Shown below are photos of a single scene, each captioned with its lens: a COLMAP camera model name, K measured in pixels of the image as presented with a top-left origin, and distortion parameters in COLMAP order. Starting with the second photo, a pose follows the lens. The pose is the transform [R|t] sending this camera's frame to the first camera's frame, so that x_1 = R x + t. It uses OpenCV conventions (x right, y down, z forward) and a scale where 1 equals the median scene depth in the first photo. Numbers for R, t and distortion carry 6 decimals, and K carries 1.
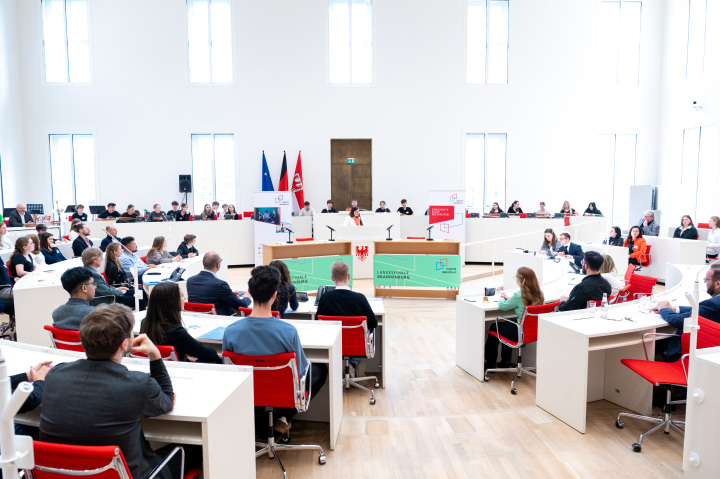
lens RADIAL K [[502.8, 0, 360.6], [0, 502.8, 240.5], [0, 0, 1]] dist [0.005359, 0.006098]
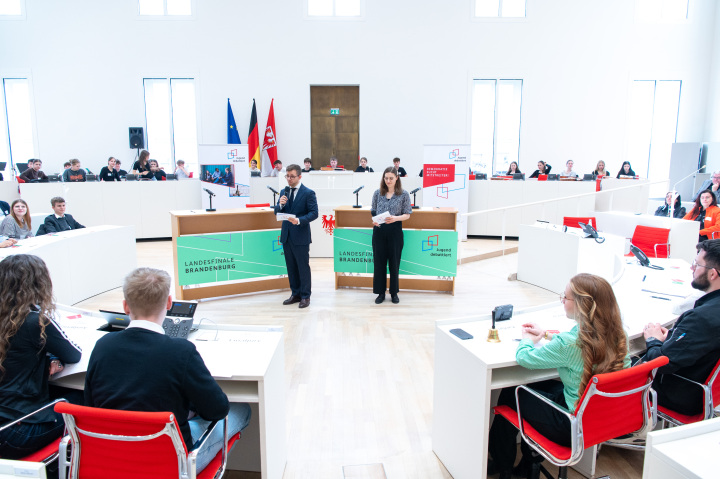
lens RADIAL K [[502.8, 0, 354.3], [0, 502.8, 234.9], [0, 0, 1]] dist [0.005359, 0.006098]
pose [[0.999622, 0.008771, -0.026067, 0.048959], [-0.007301, 0.998408, 0.055936, -0.001259], [0.026516, -0.055724, 0.998094, 0.200068]]
